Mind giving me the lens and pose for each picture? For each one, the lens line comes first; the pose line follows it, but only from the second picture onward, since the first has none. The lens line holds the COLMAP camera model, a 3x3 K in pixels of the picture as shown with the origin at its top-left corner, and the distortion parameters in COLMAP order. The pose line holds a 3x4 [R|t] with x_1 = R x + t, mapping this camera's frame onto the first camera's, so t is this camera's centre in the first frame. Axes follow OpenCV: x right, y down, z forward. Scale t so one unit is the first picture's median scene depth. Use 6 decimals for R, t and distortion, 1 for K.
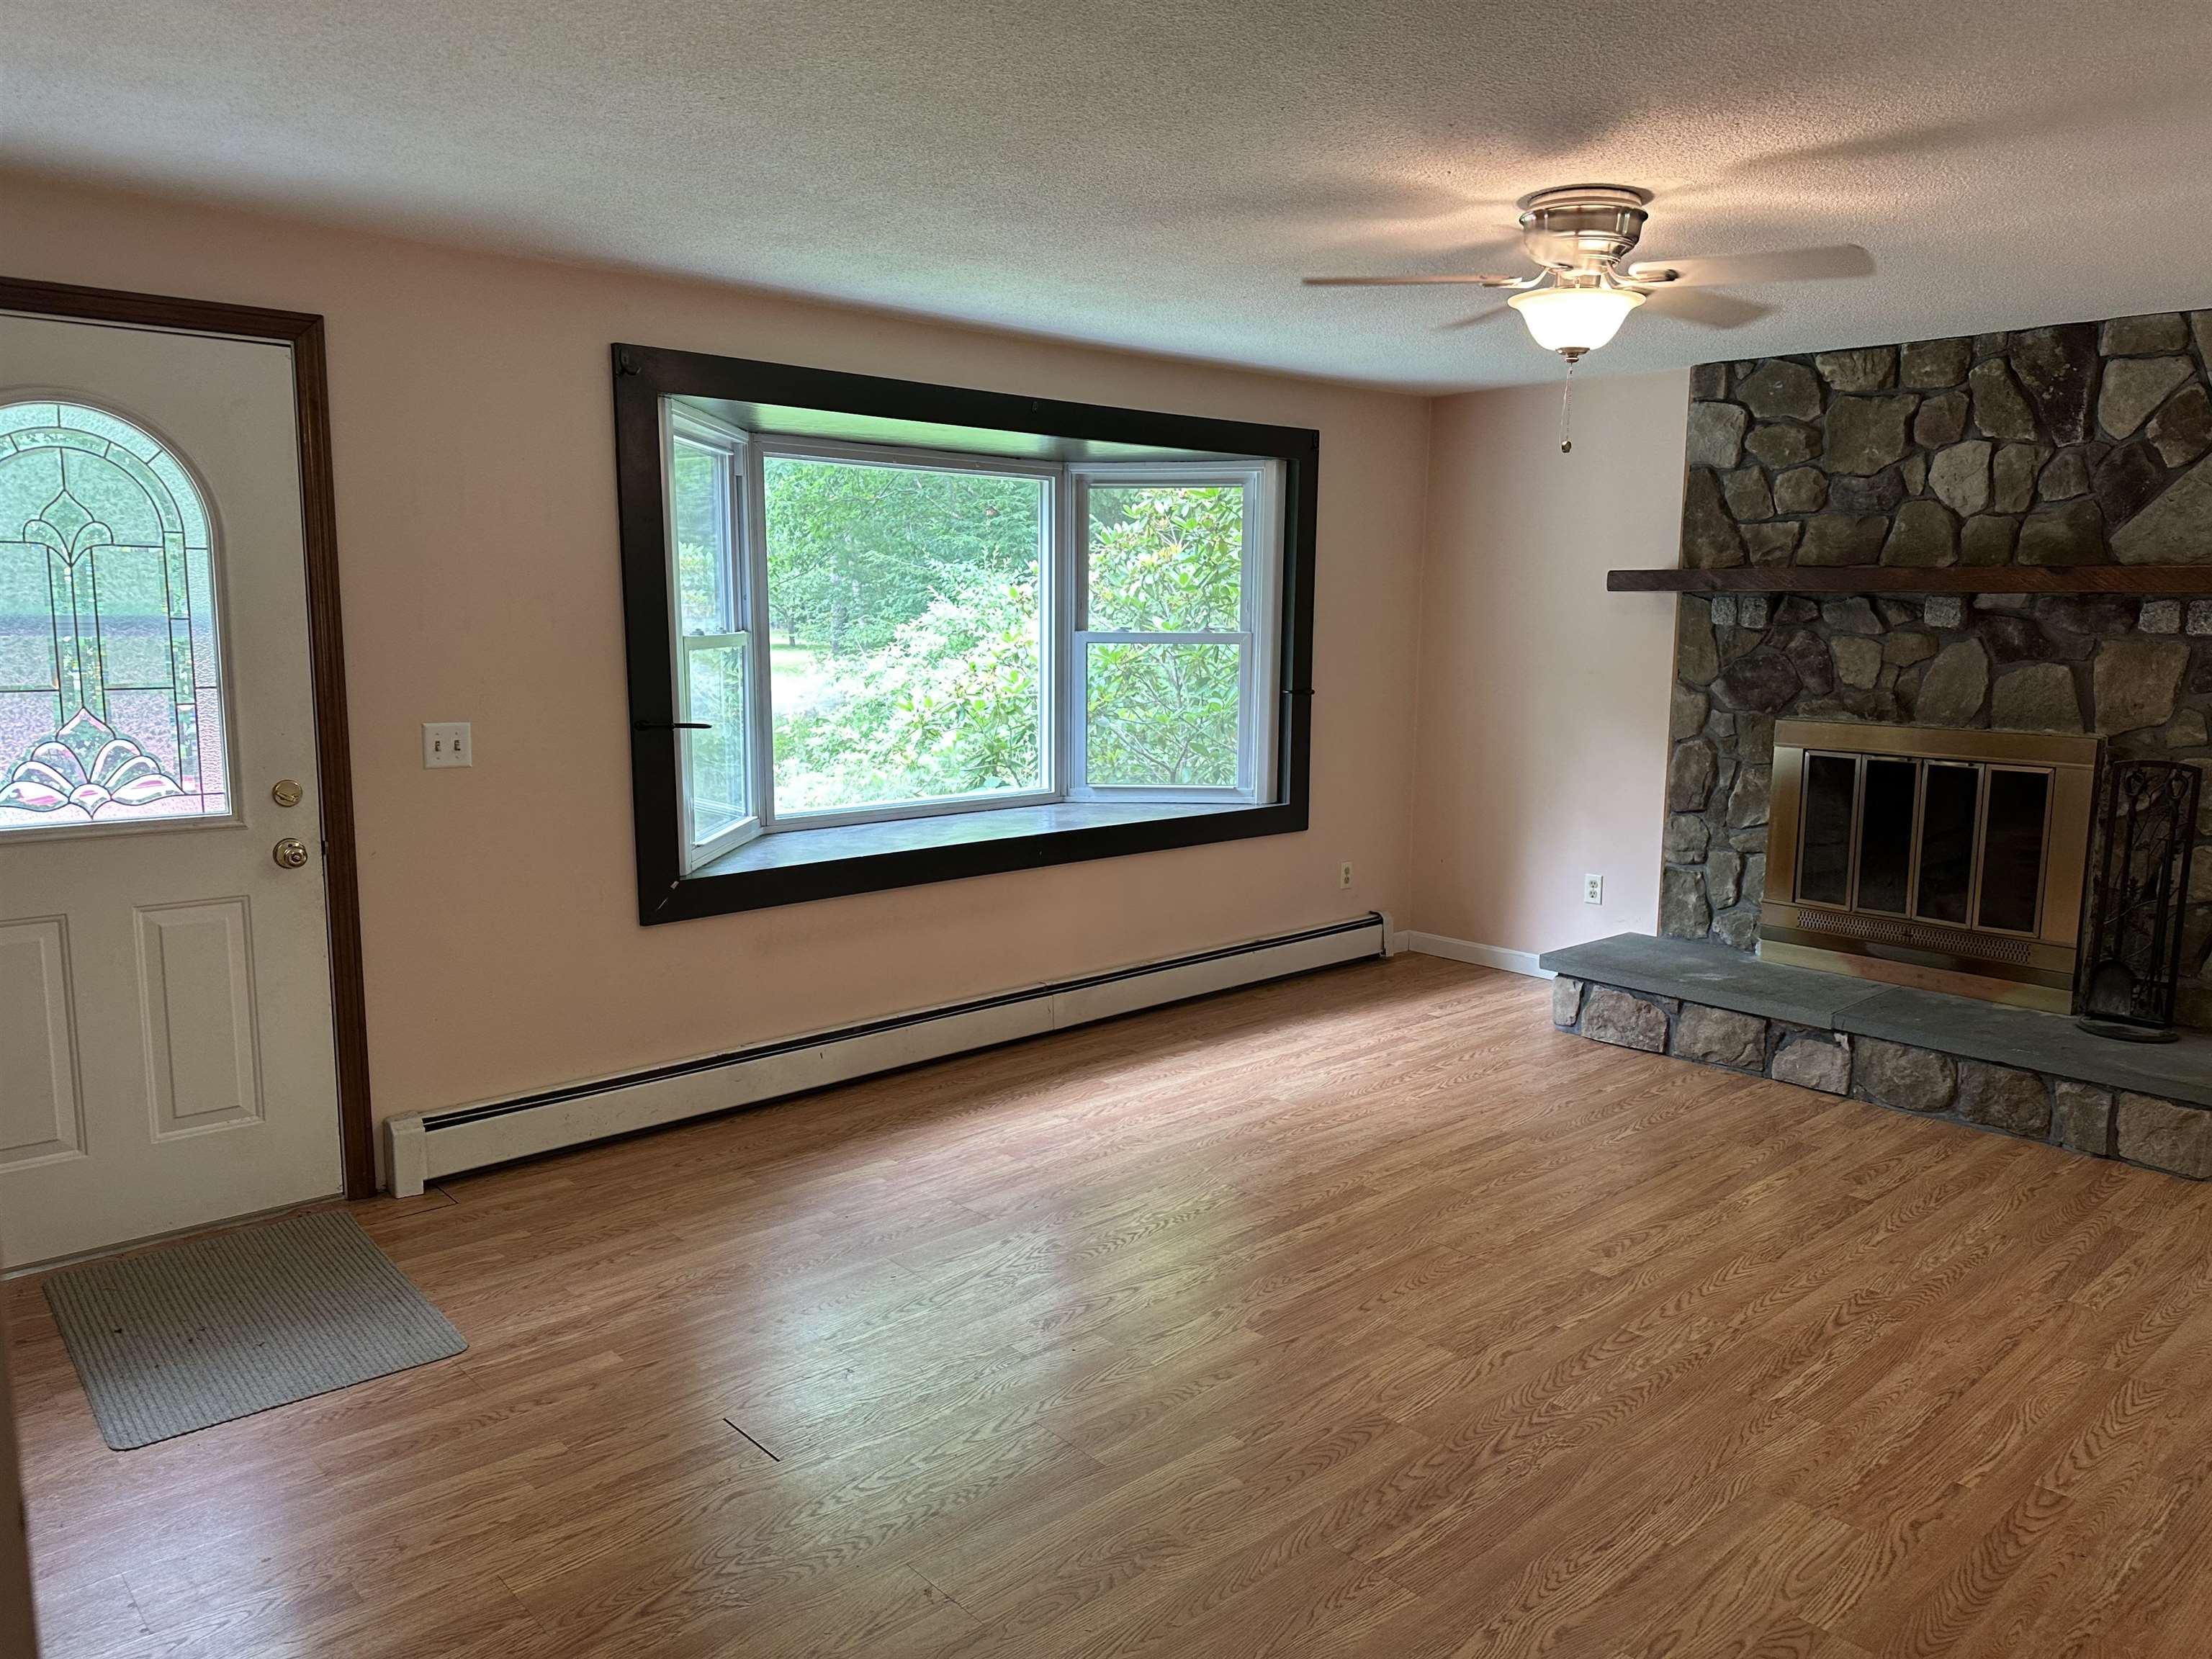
lens RADIAL K [[1498.5, 0, 1106.0], [0, 1498.5, 829.5], [0, 0, 1]] dist [-0.004241, -0.028371]
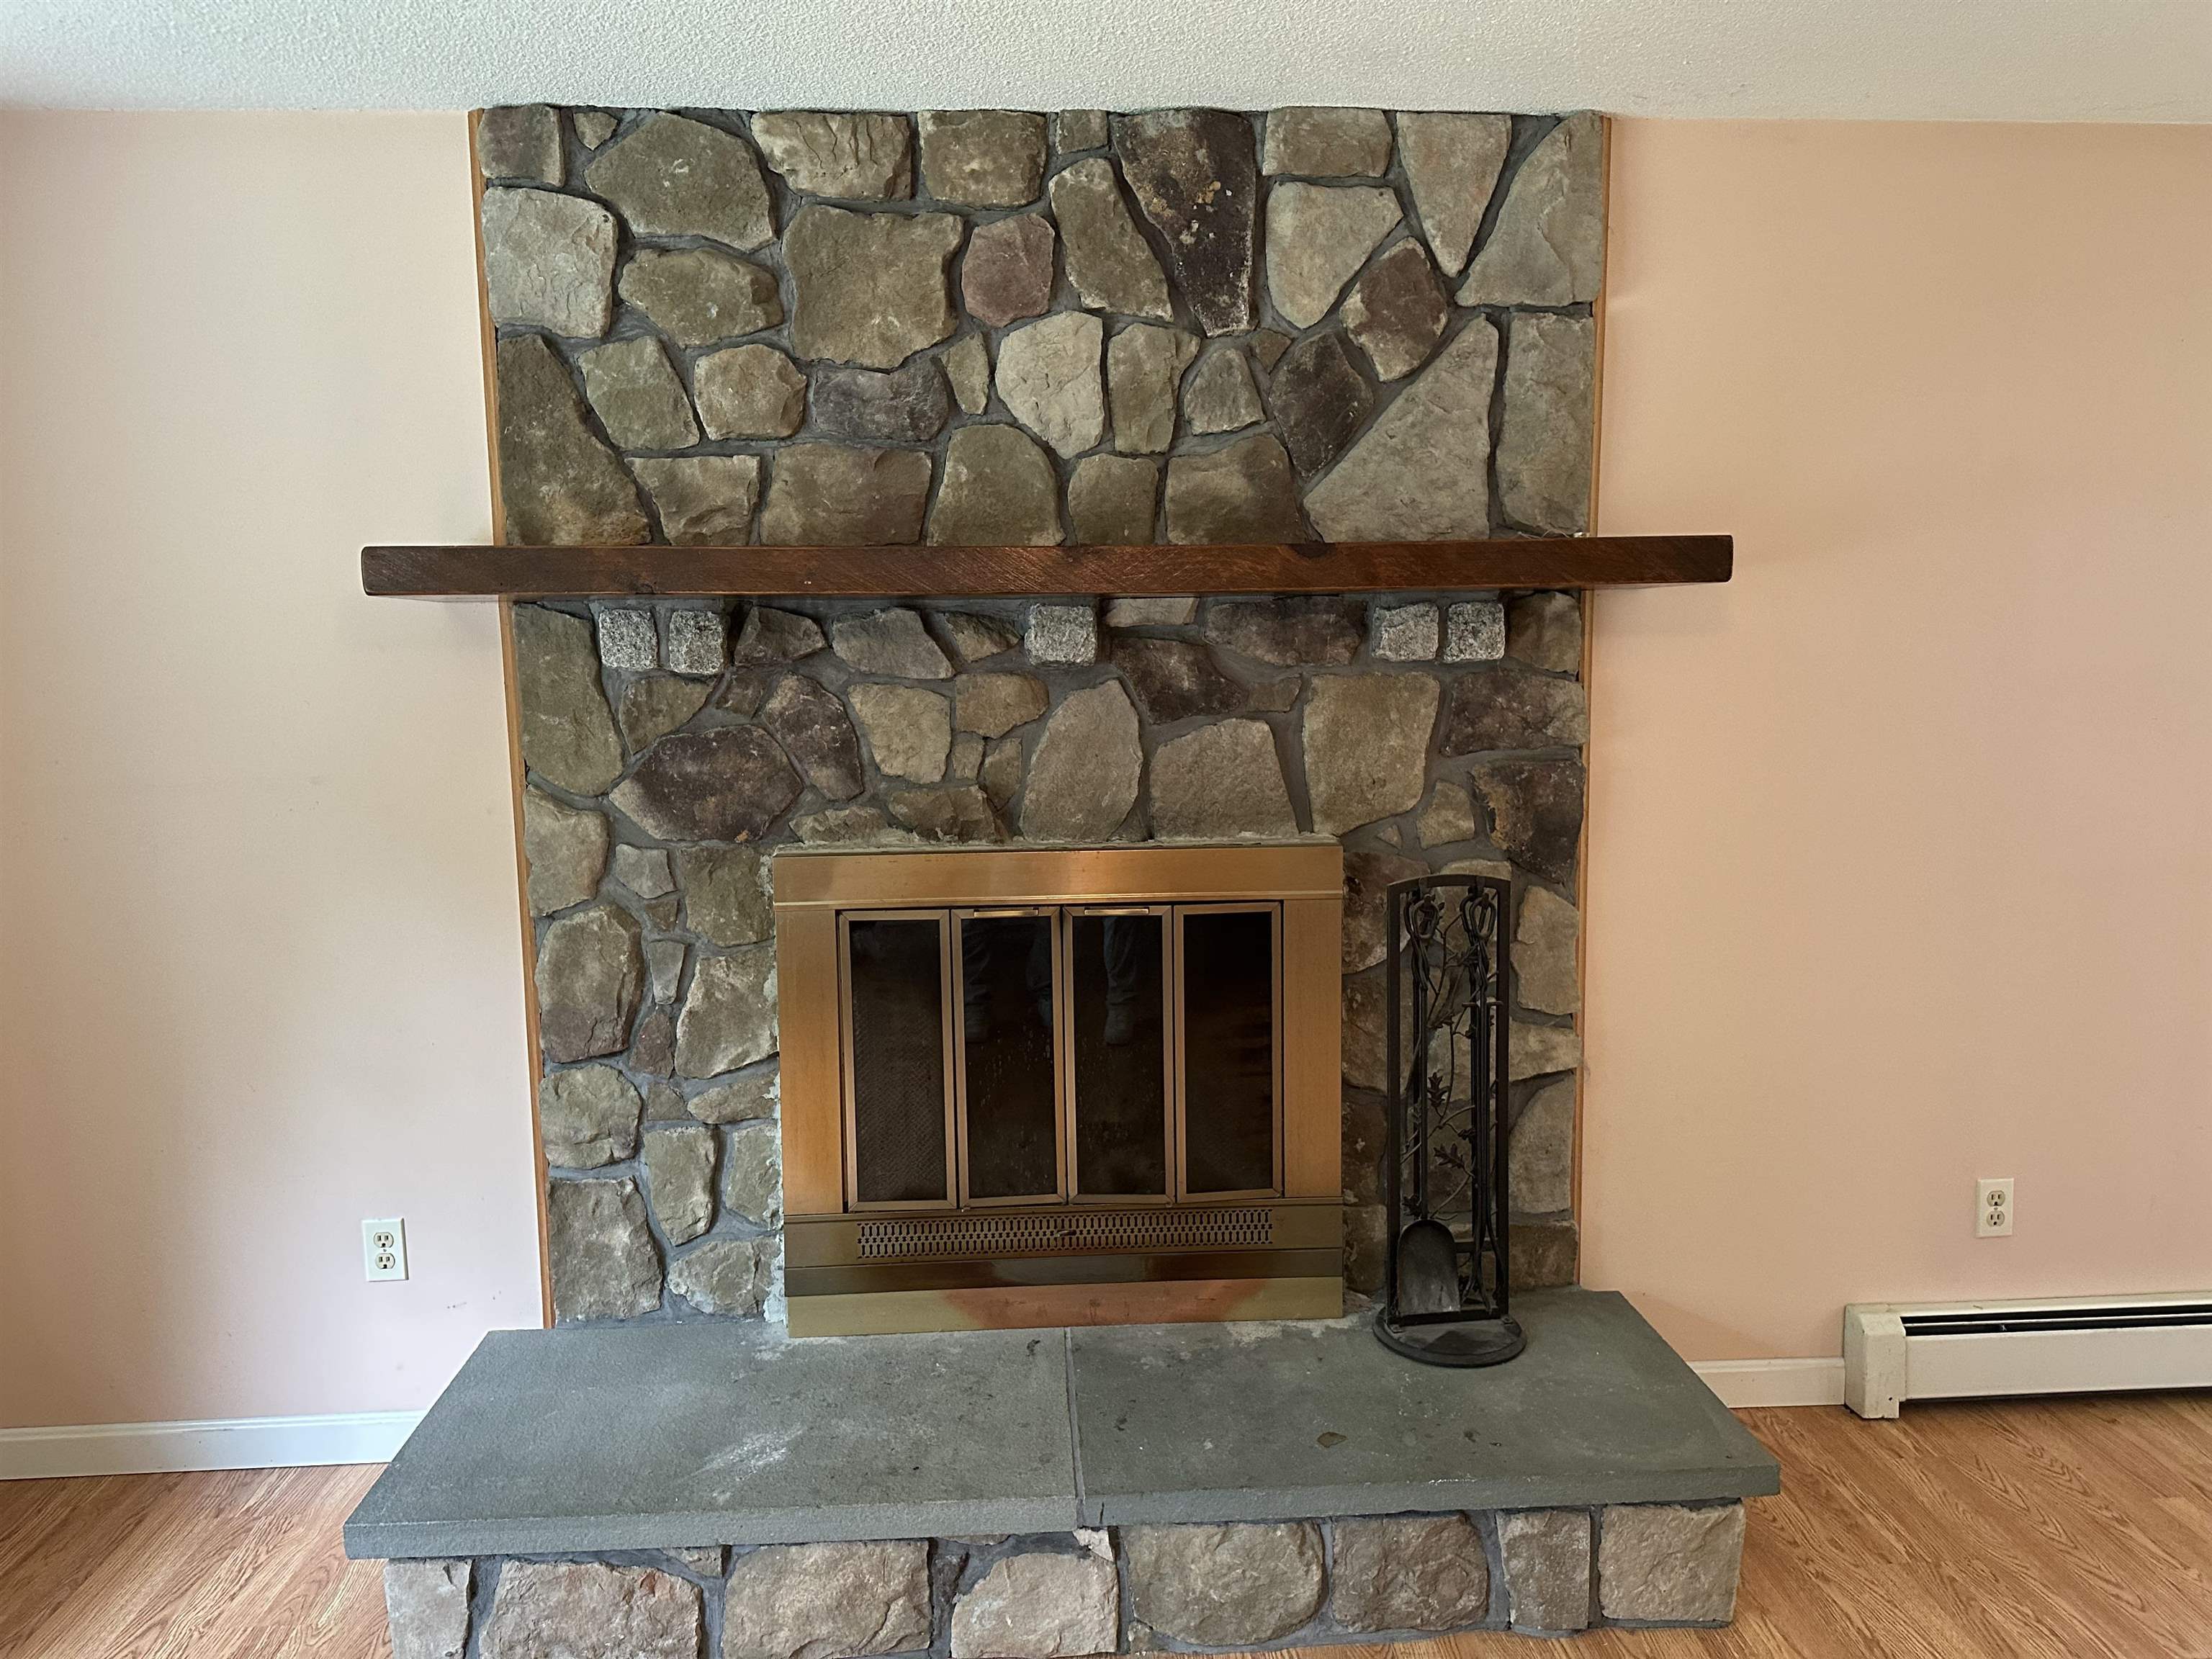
lens RADIAL K [[1533.8, 0, 1106.0], [0, 1533.8, 829.5], [0, 0, 1]] dist [0.160838, -0.325753]
pose [[0.624492, -0.106421, 0.773747, 0.134190], [0.131487, 0.990859, 0.030160, -0.090489], [-0.769884, 0.082903, 0.632776, 0.642280]]
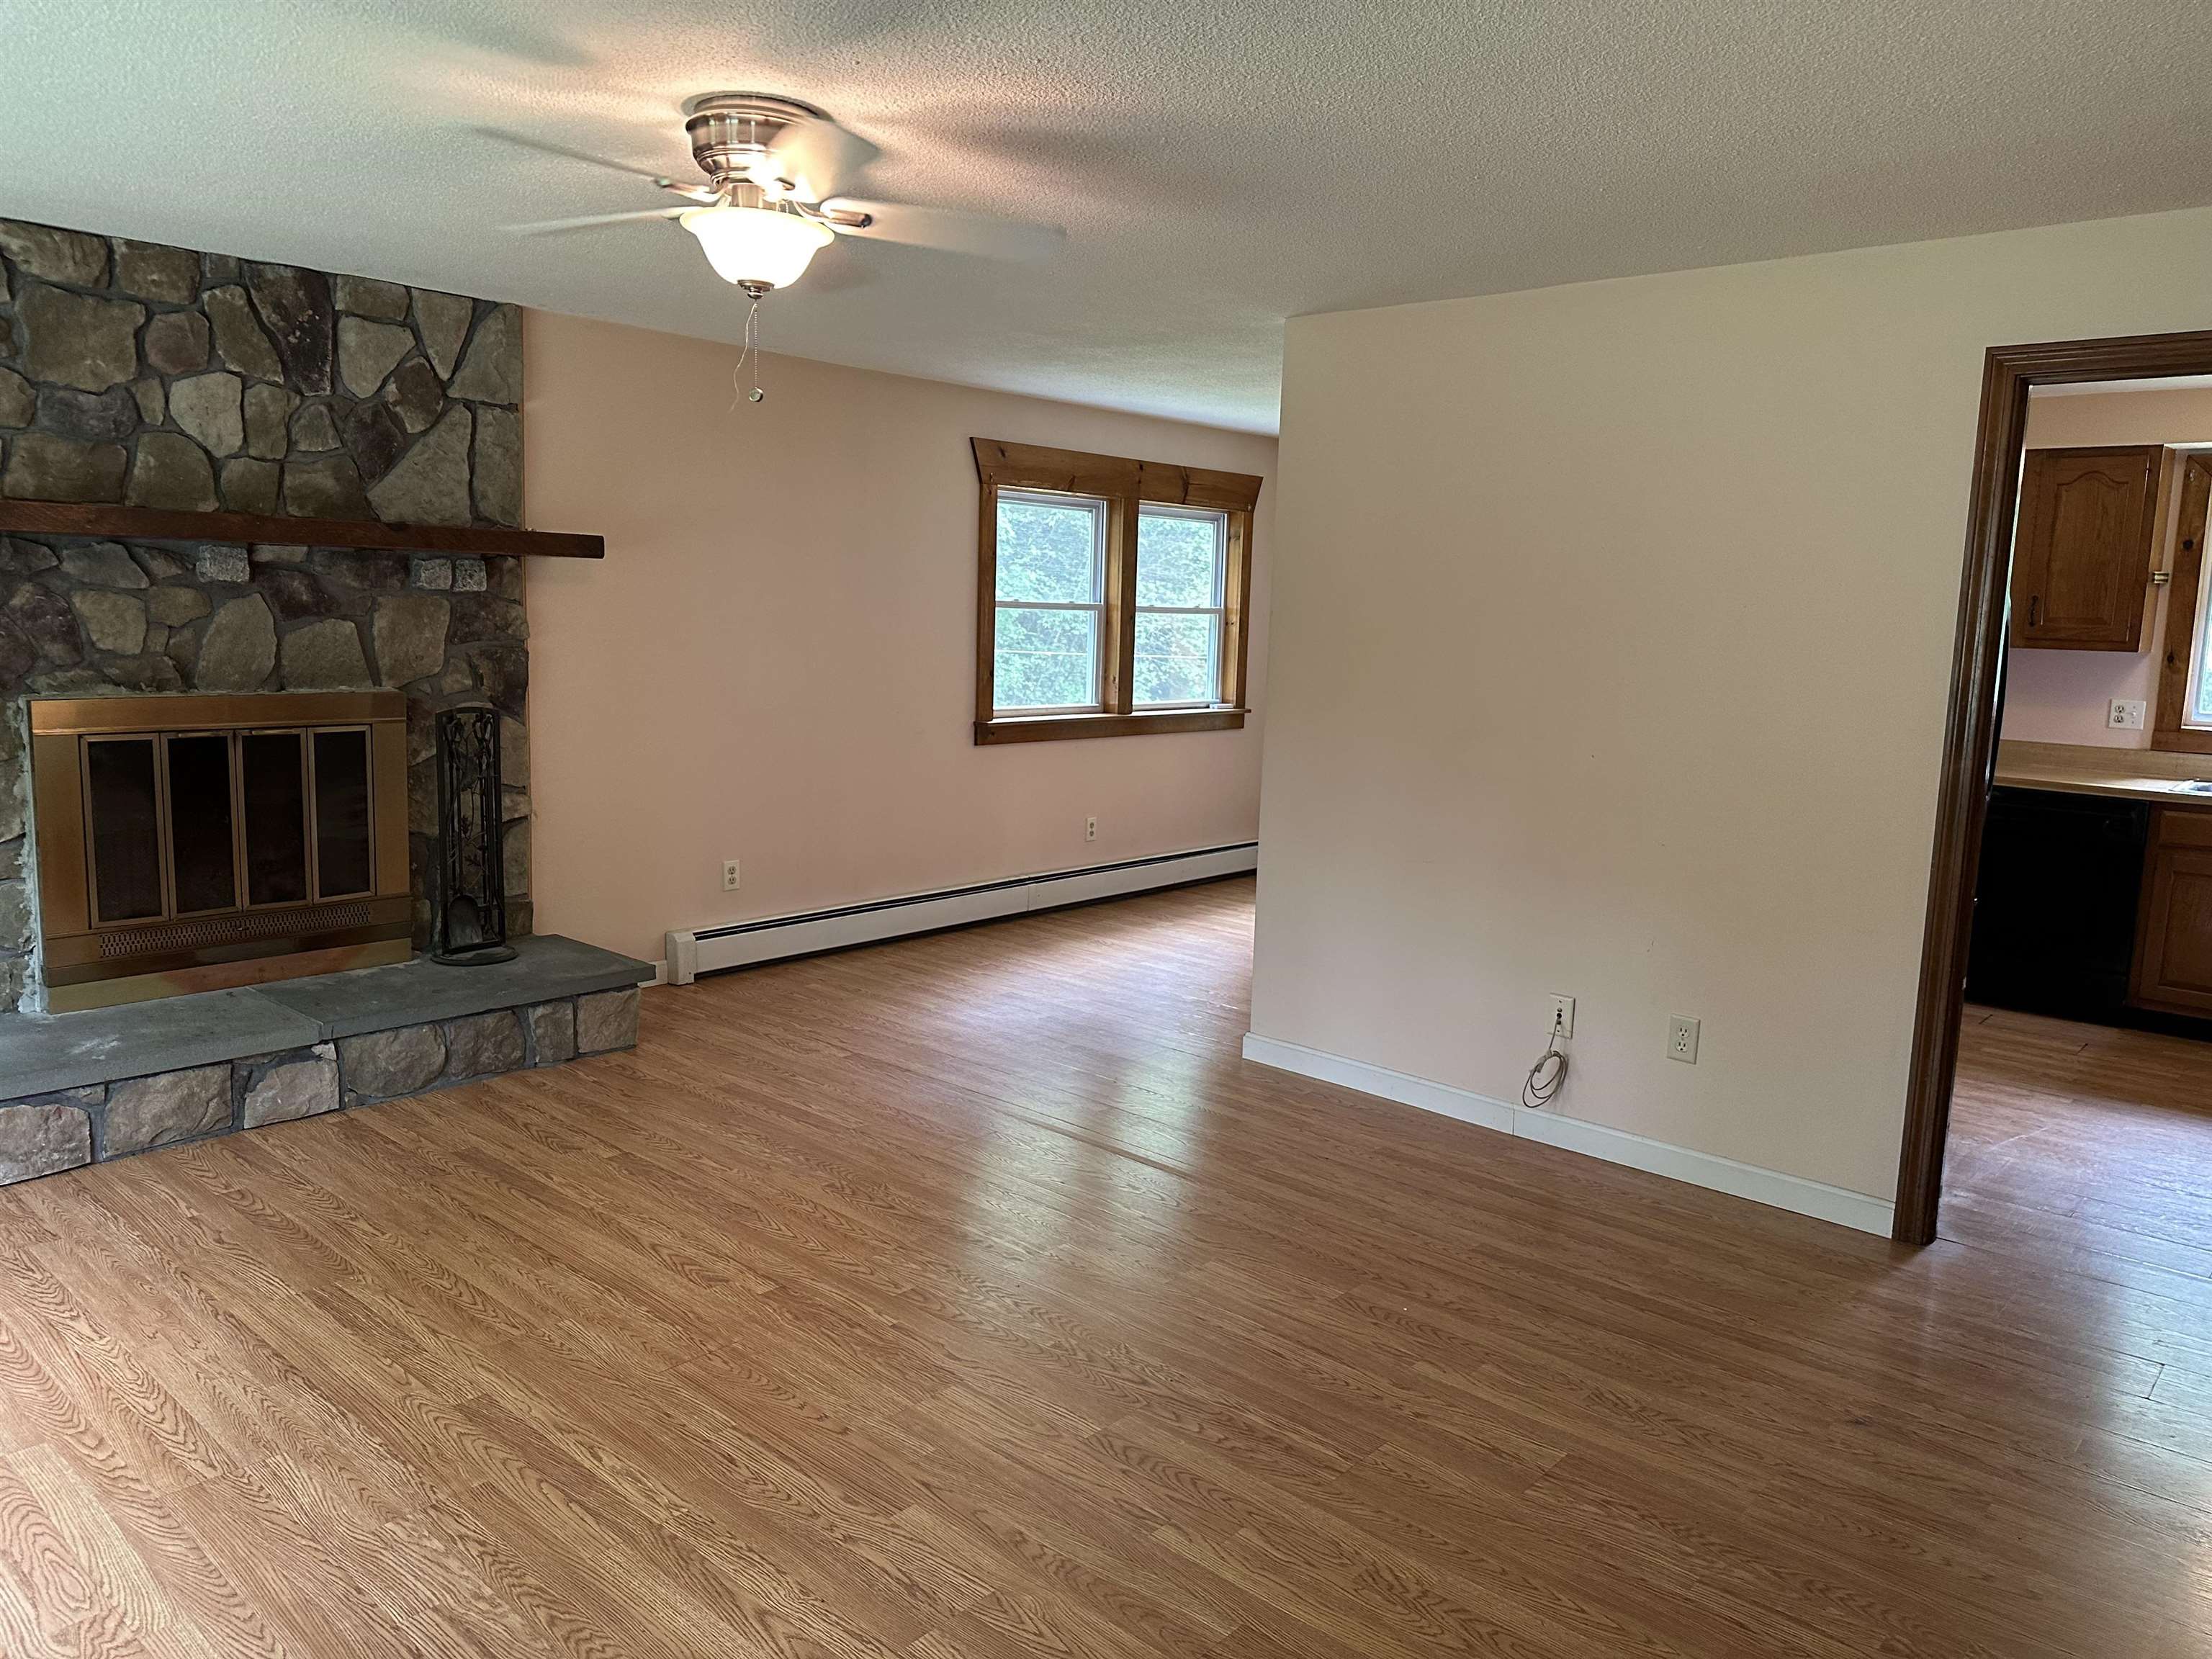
lens RADIAL K [[1514.1, 0, 1082.5], [0, 1514.1, 807.7], [0, 0, 1]] dist [0.002756, -0.019408]
pose [[-0.097580, -0.142198, 0.985017, -0.397685], [0.113848, 0.981648, 0.152990, -0.083093], [-0.988695, 0.127071, -0.079600, 0.585146]]
